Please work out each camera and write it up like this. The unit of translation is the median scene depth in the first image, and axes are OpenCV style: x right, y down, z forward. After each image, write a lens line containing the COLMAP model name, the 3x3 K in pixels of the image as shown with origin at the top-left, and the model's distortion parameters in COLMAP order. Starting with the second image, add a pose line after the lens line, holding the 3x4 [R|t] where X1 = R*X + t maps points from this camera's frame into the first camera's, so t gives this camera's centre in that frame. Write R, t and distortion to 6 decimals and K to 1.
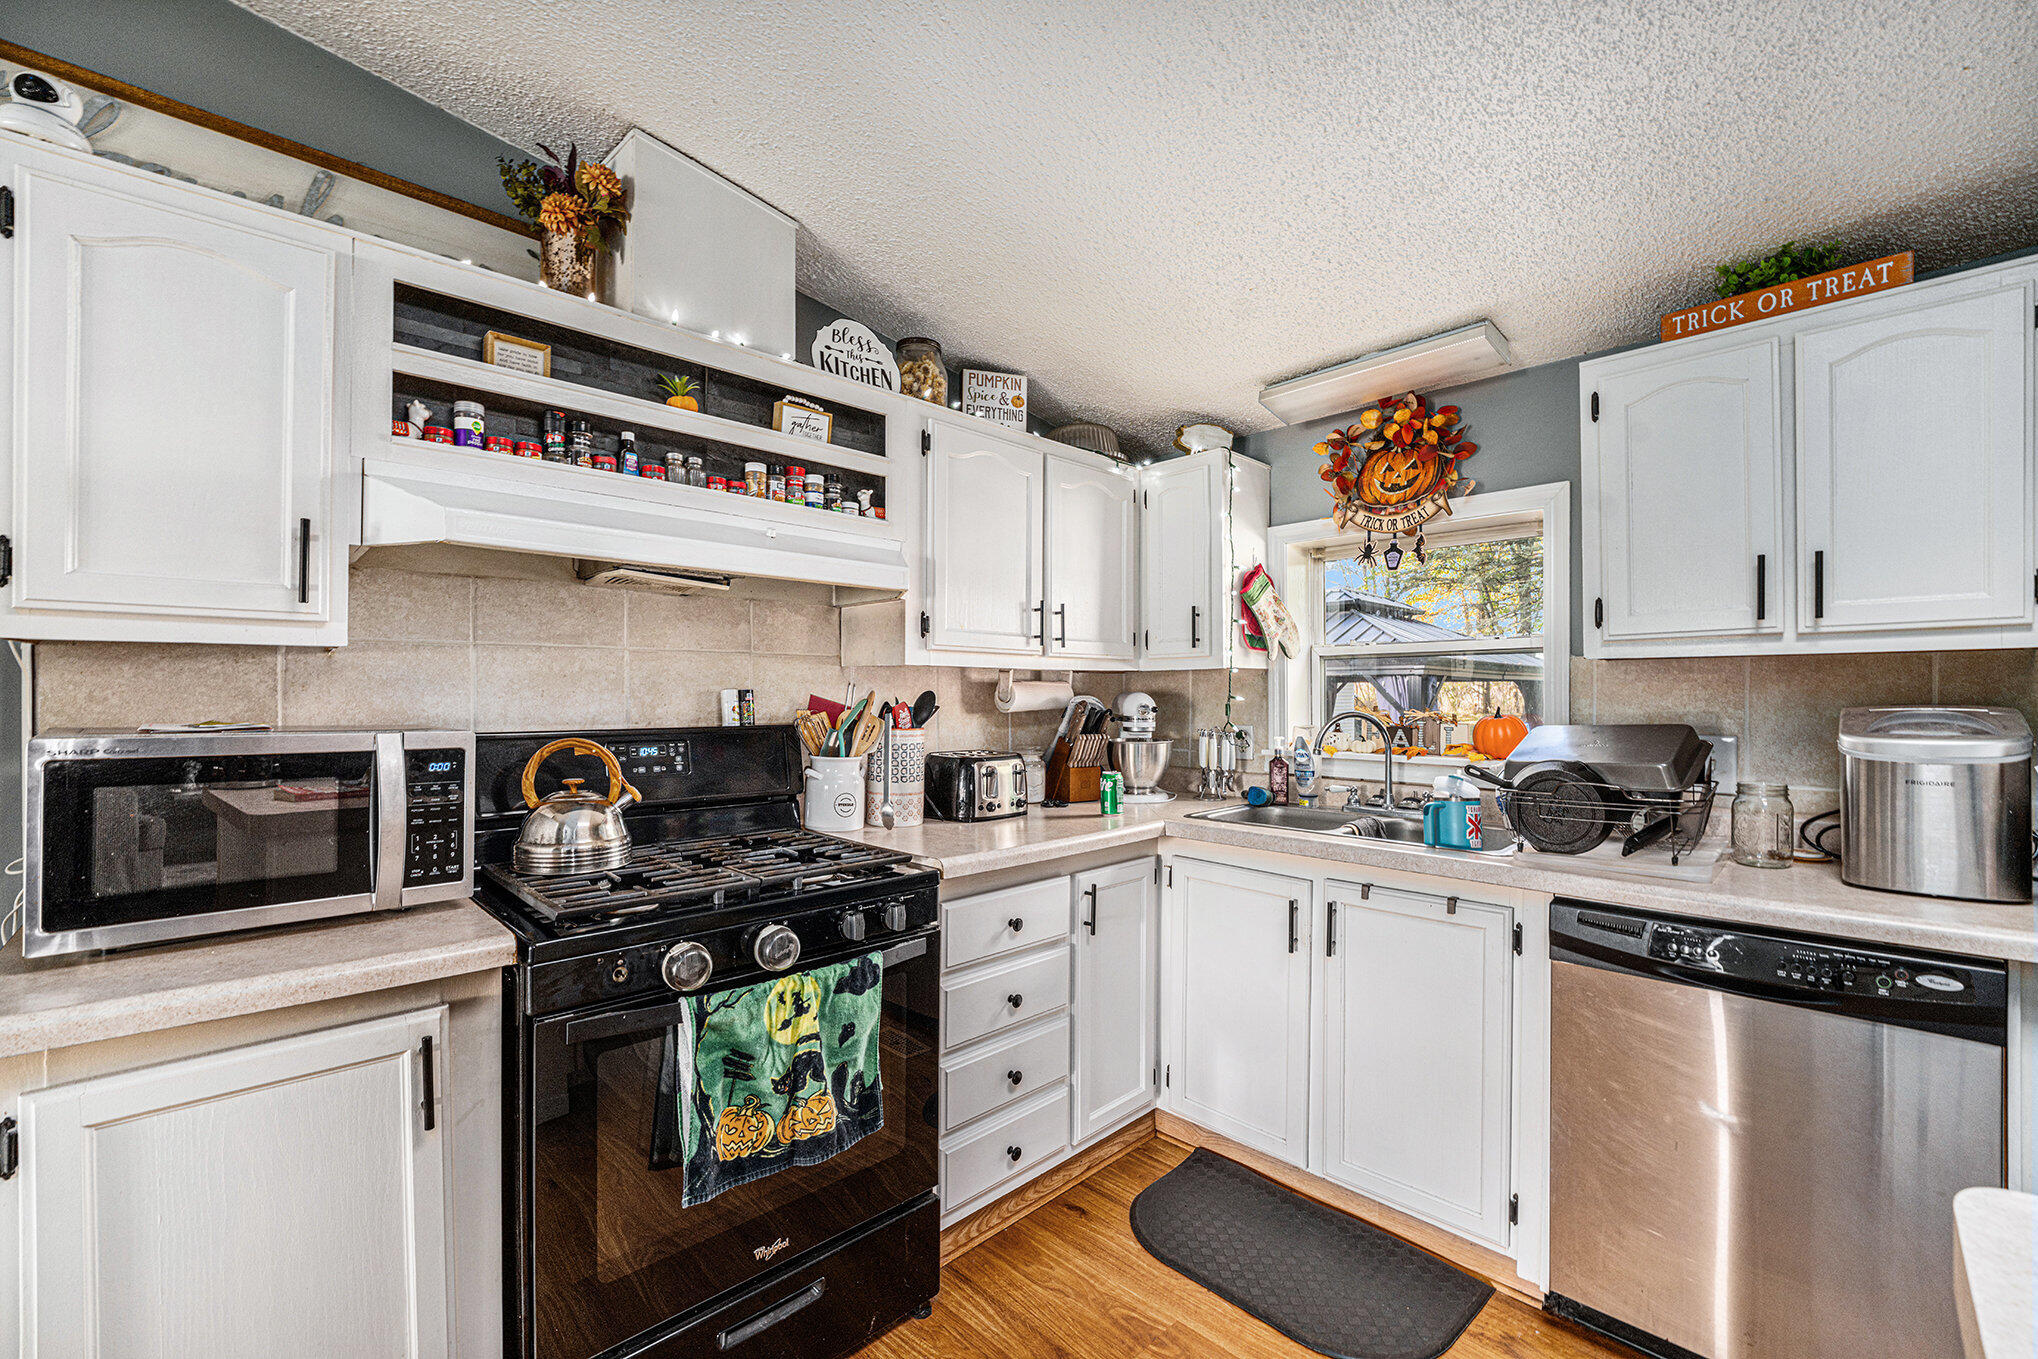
lens RADIAL K [[831.1, 0, 1008.9], [0, 831.1, 682.1], [0, 0, 1]] dist [-0.028013, 0.000804]
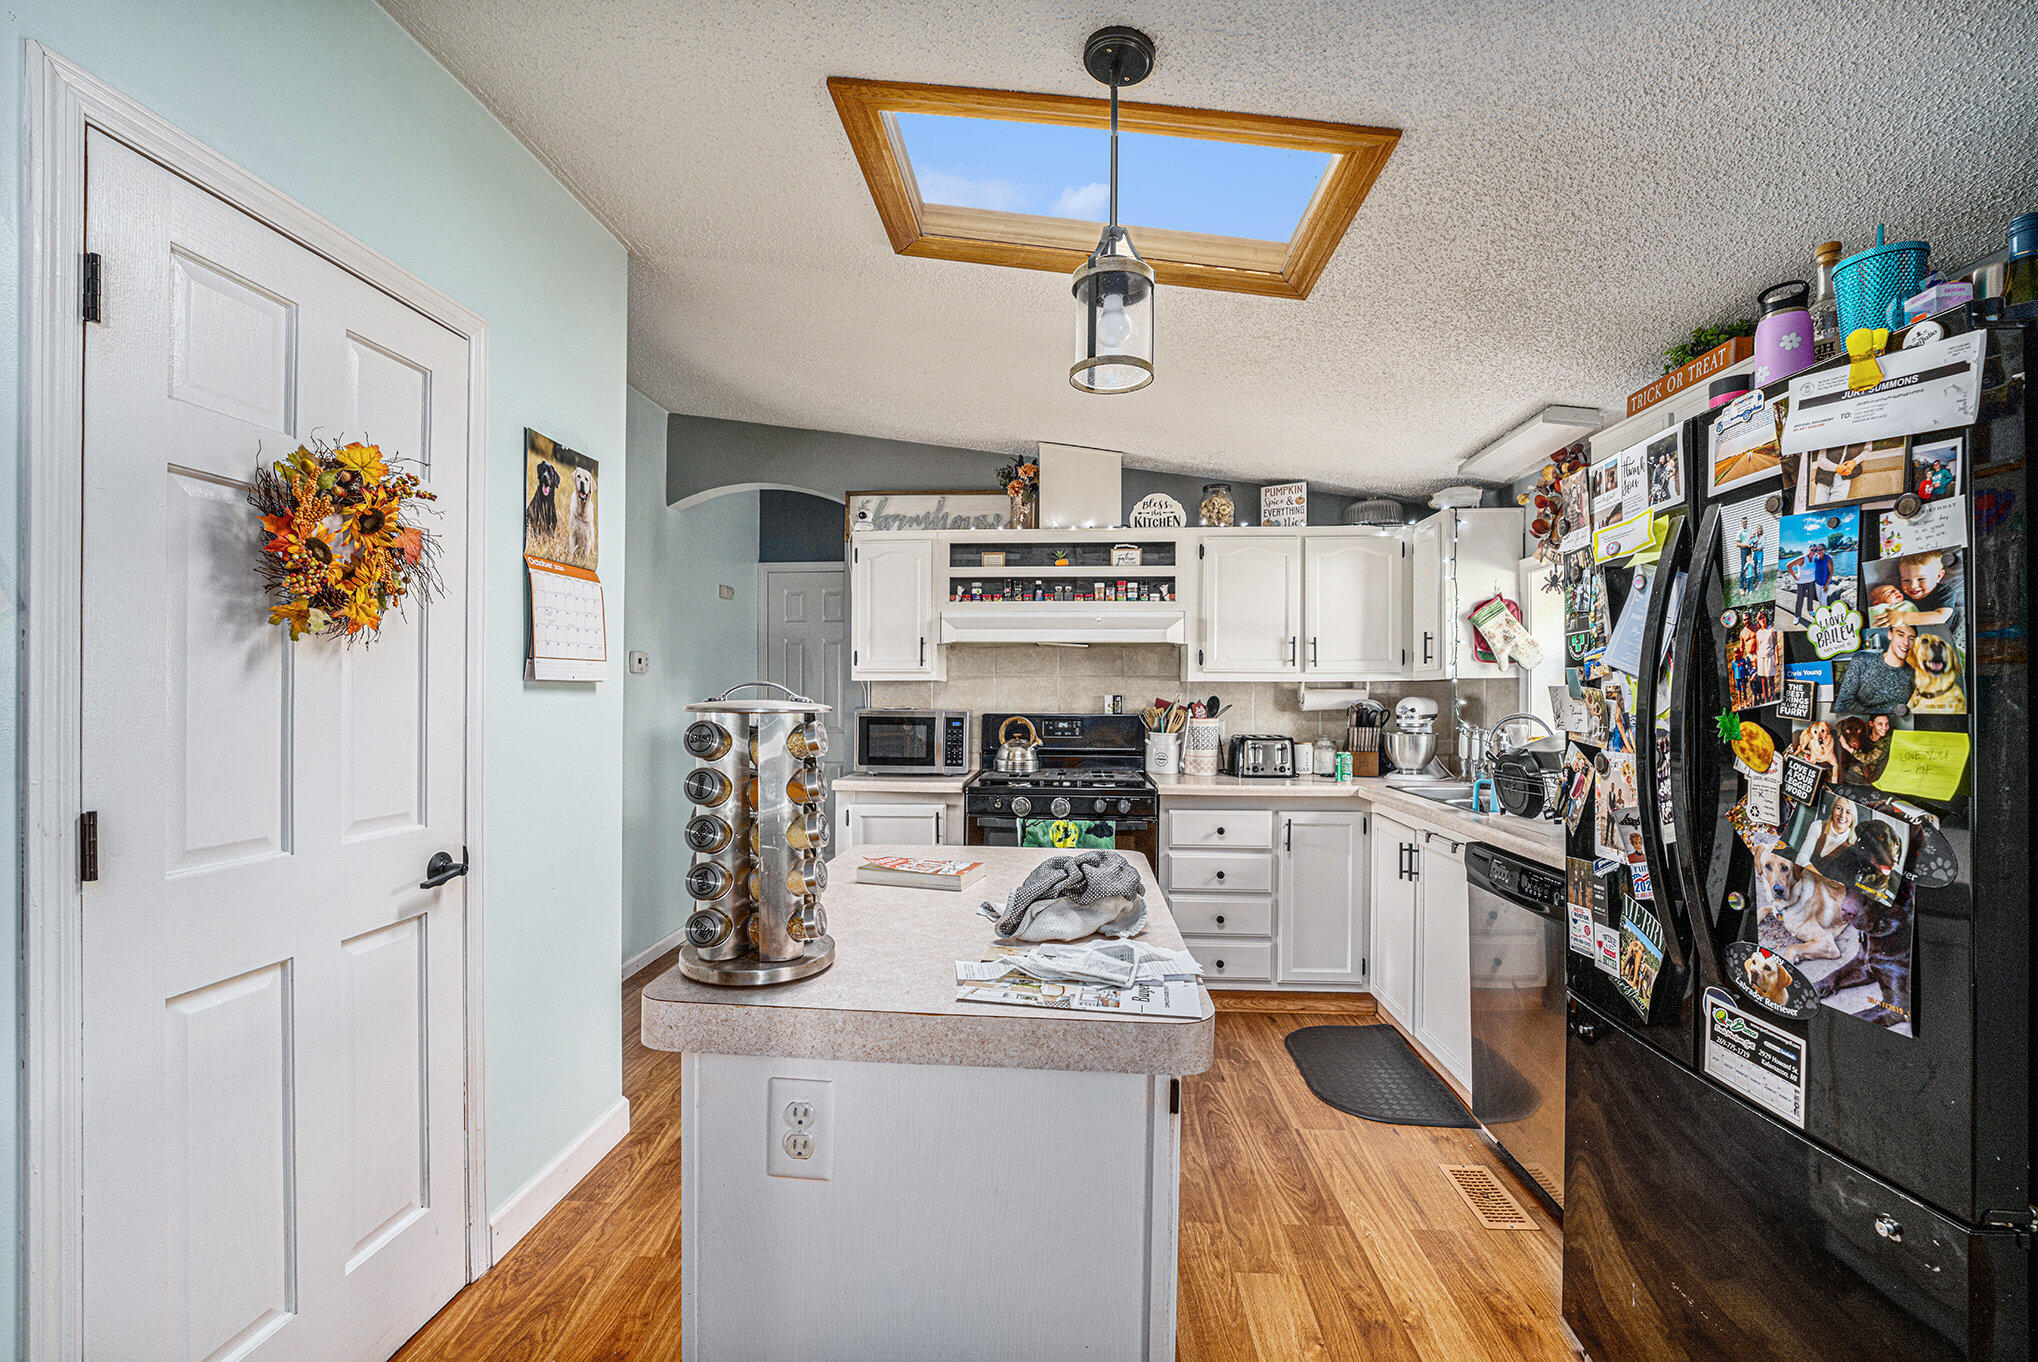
lens RADIAL K [[831.1, 0, 1013.2], [0, 831.1, 641.3], [0, 0, 1]] dist [-0.028013, 0.000804]
pose [[0.675203, -0.045832, -0.736207, 1.010398], [0.007942, 0.998462, -0.054875, -0.012874], [0.737589, 0.031204, 0.674528, -0.504864]]
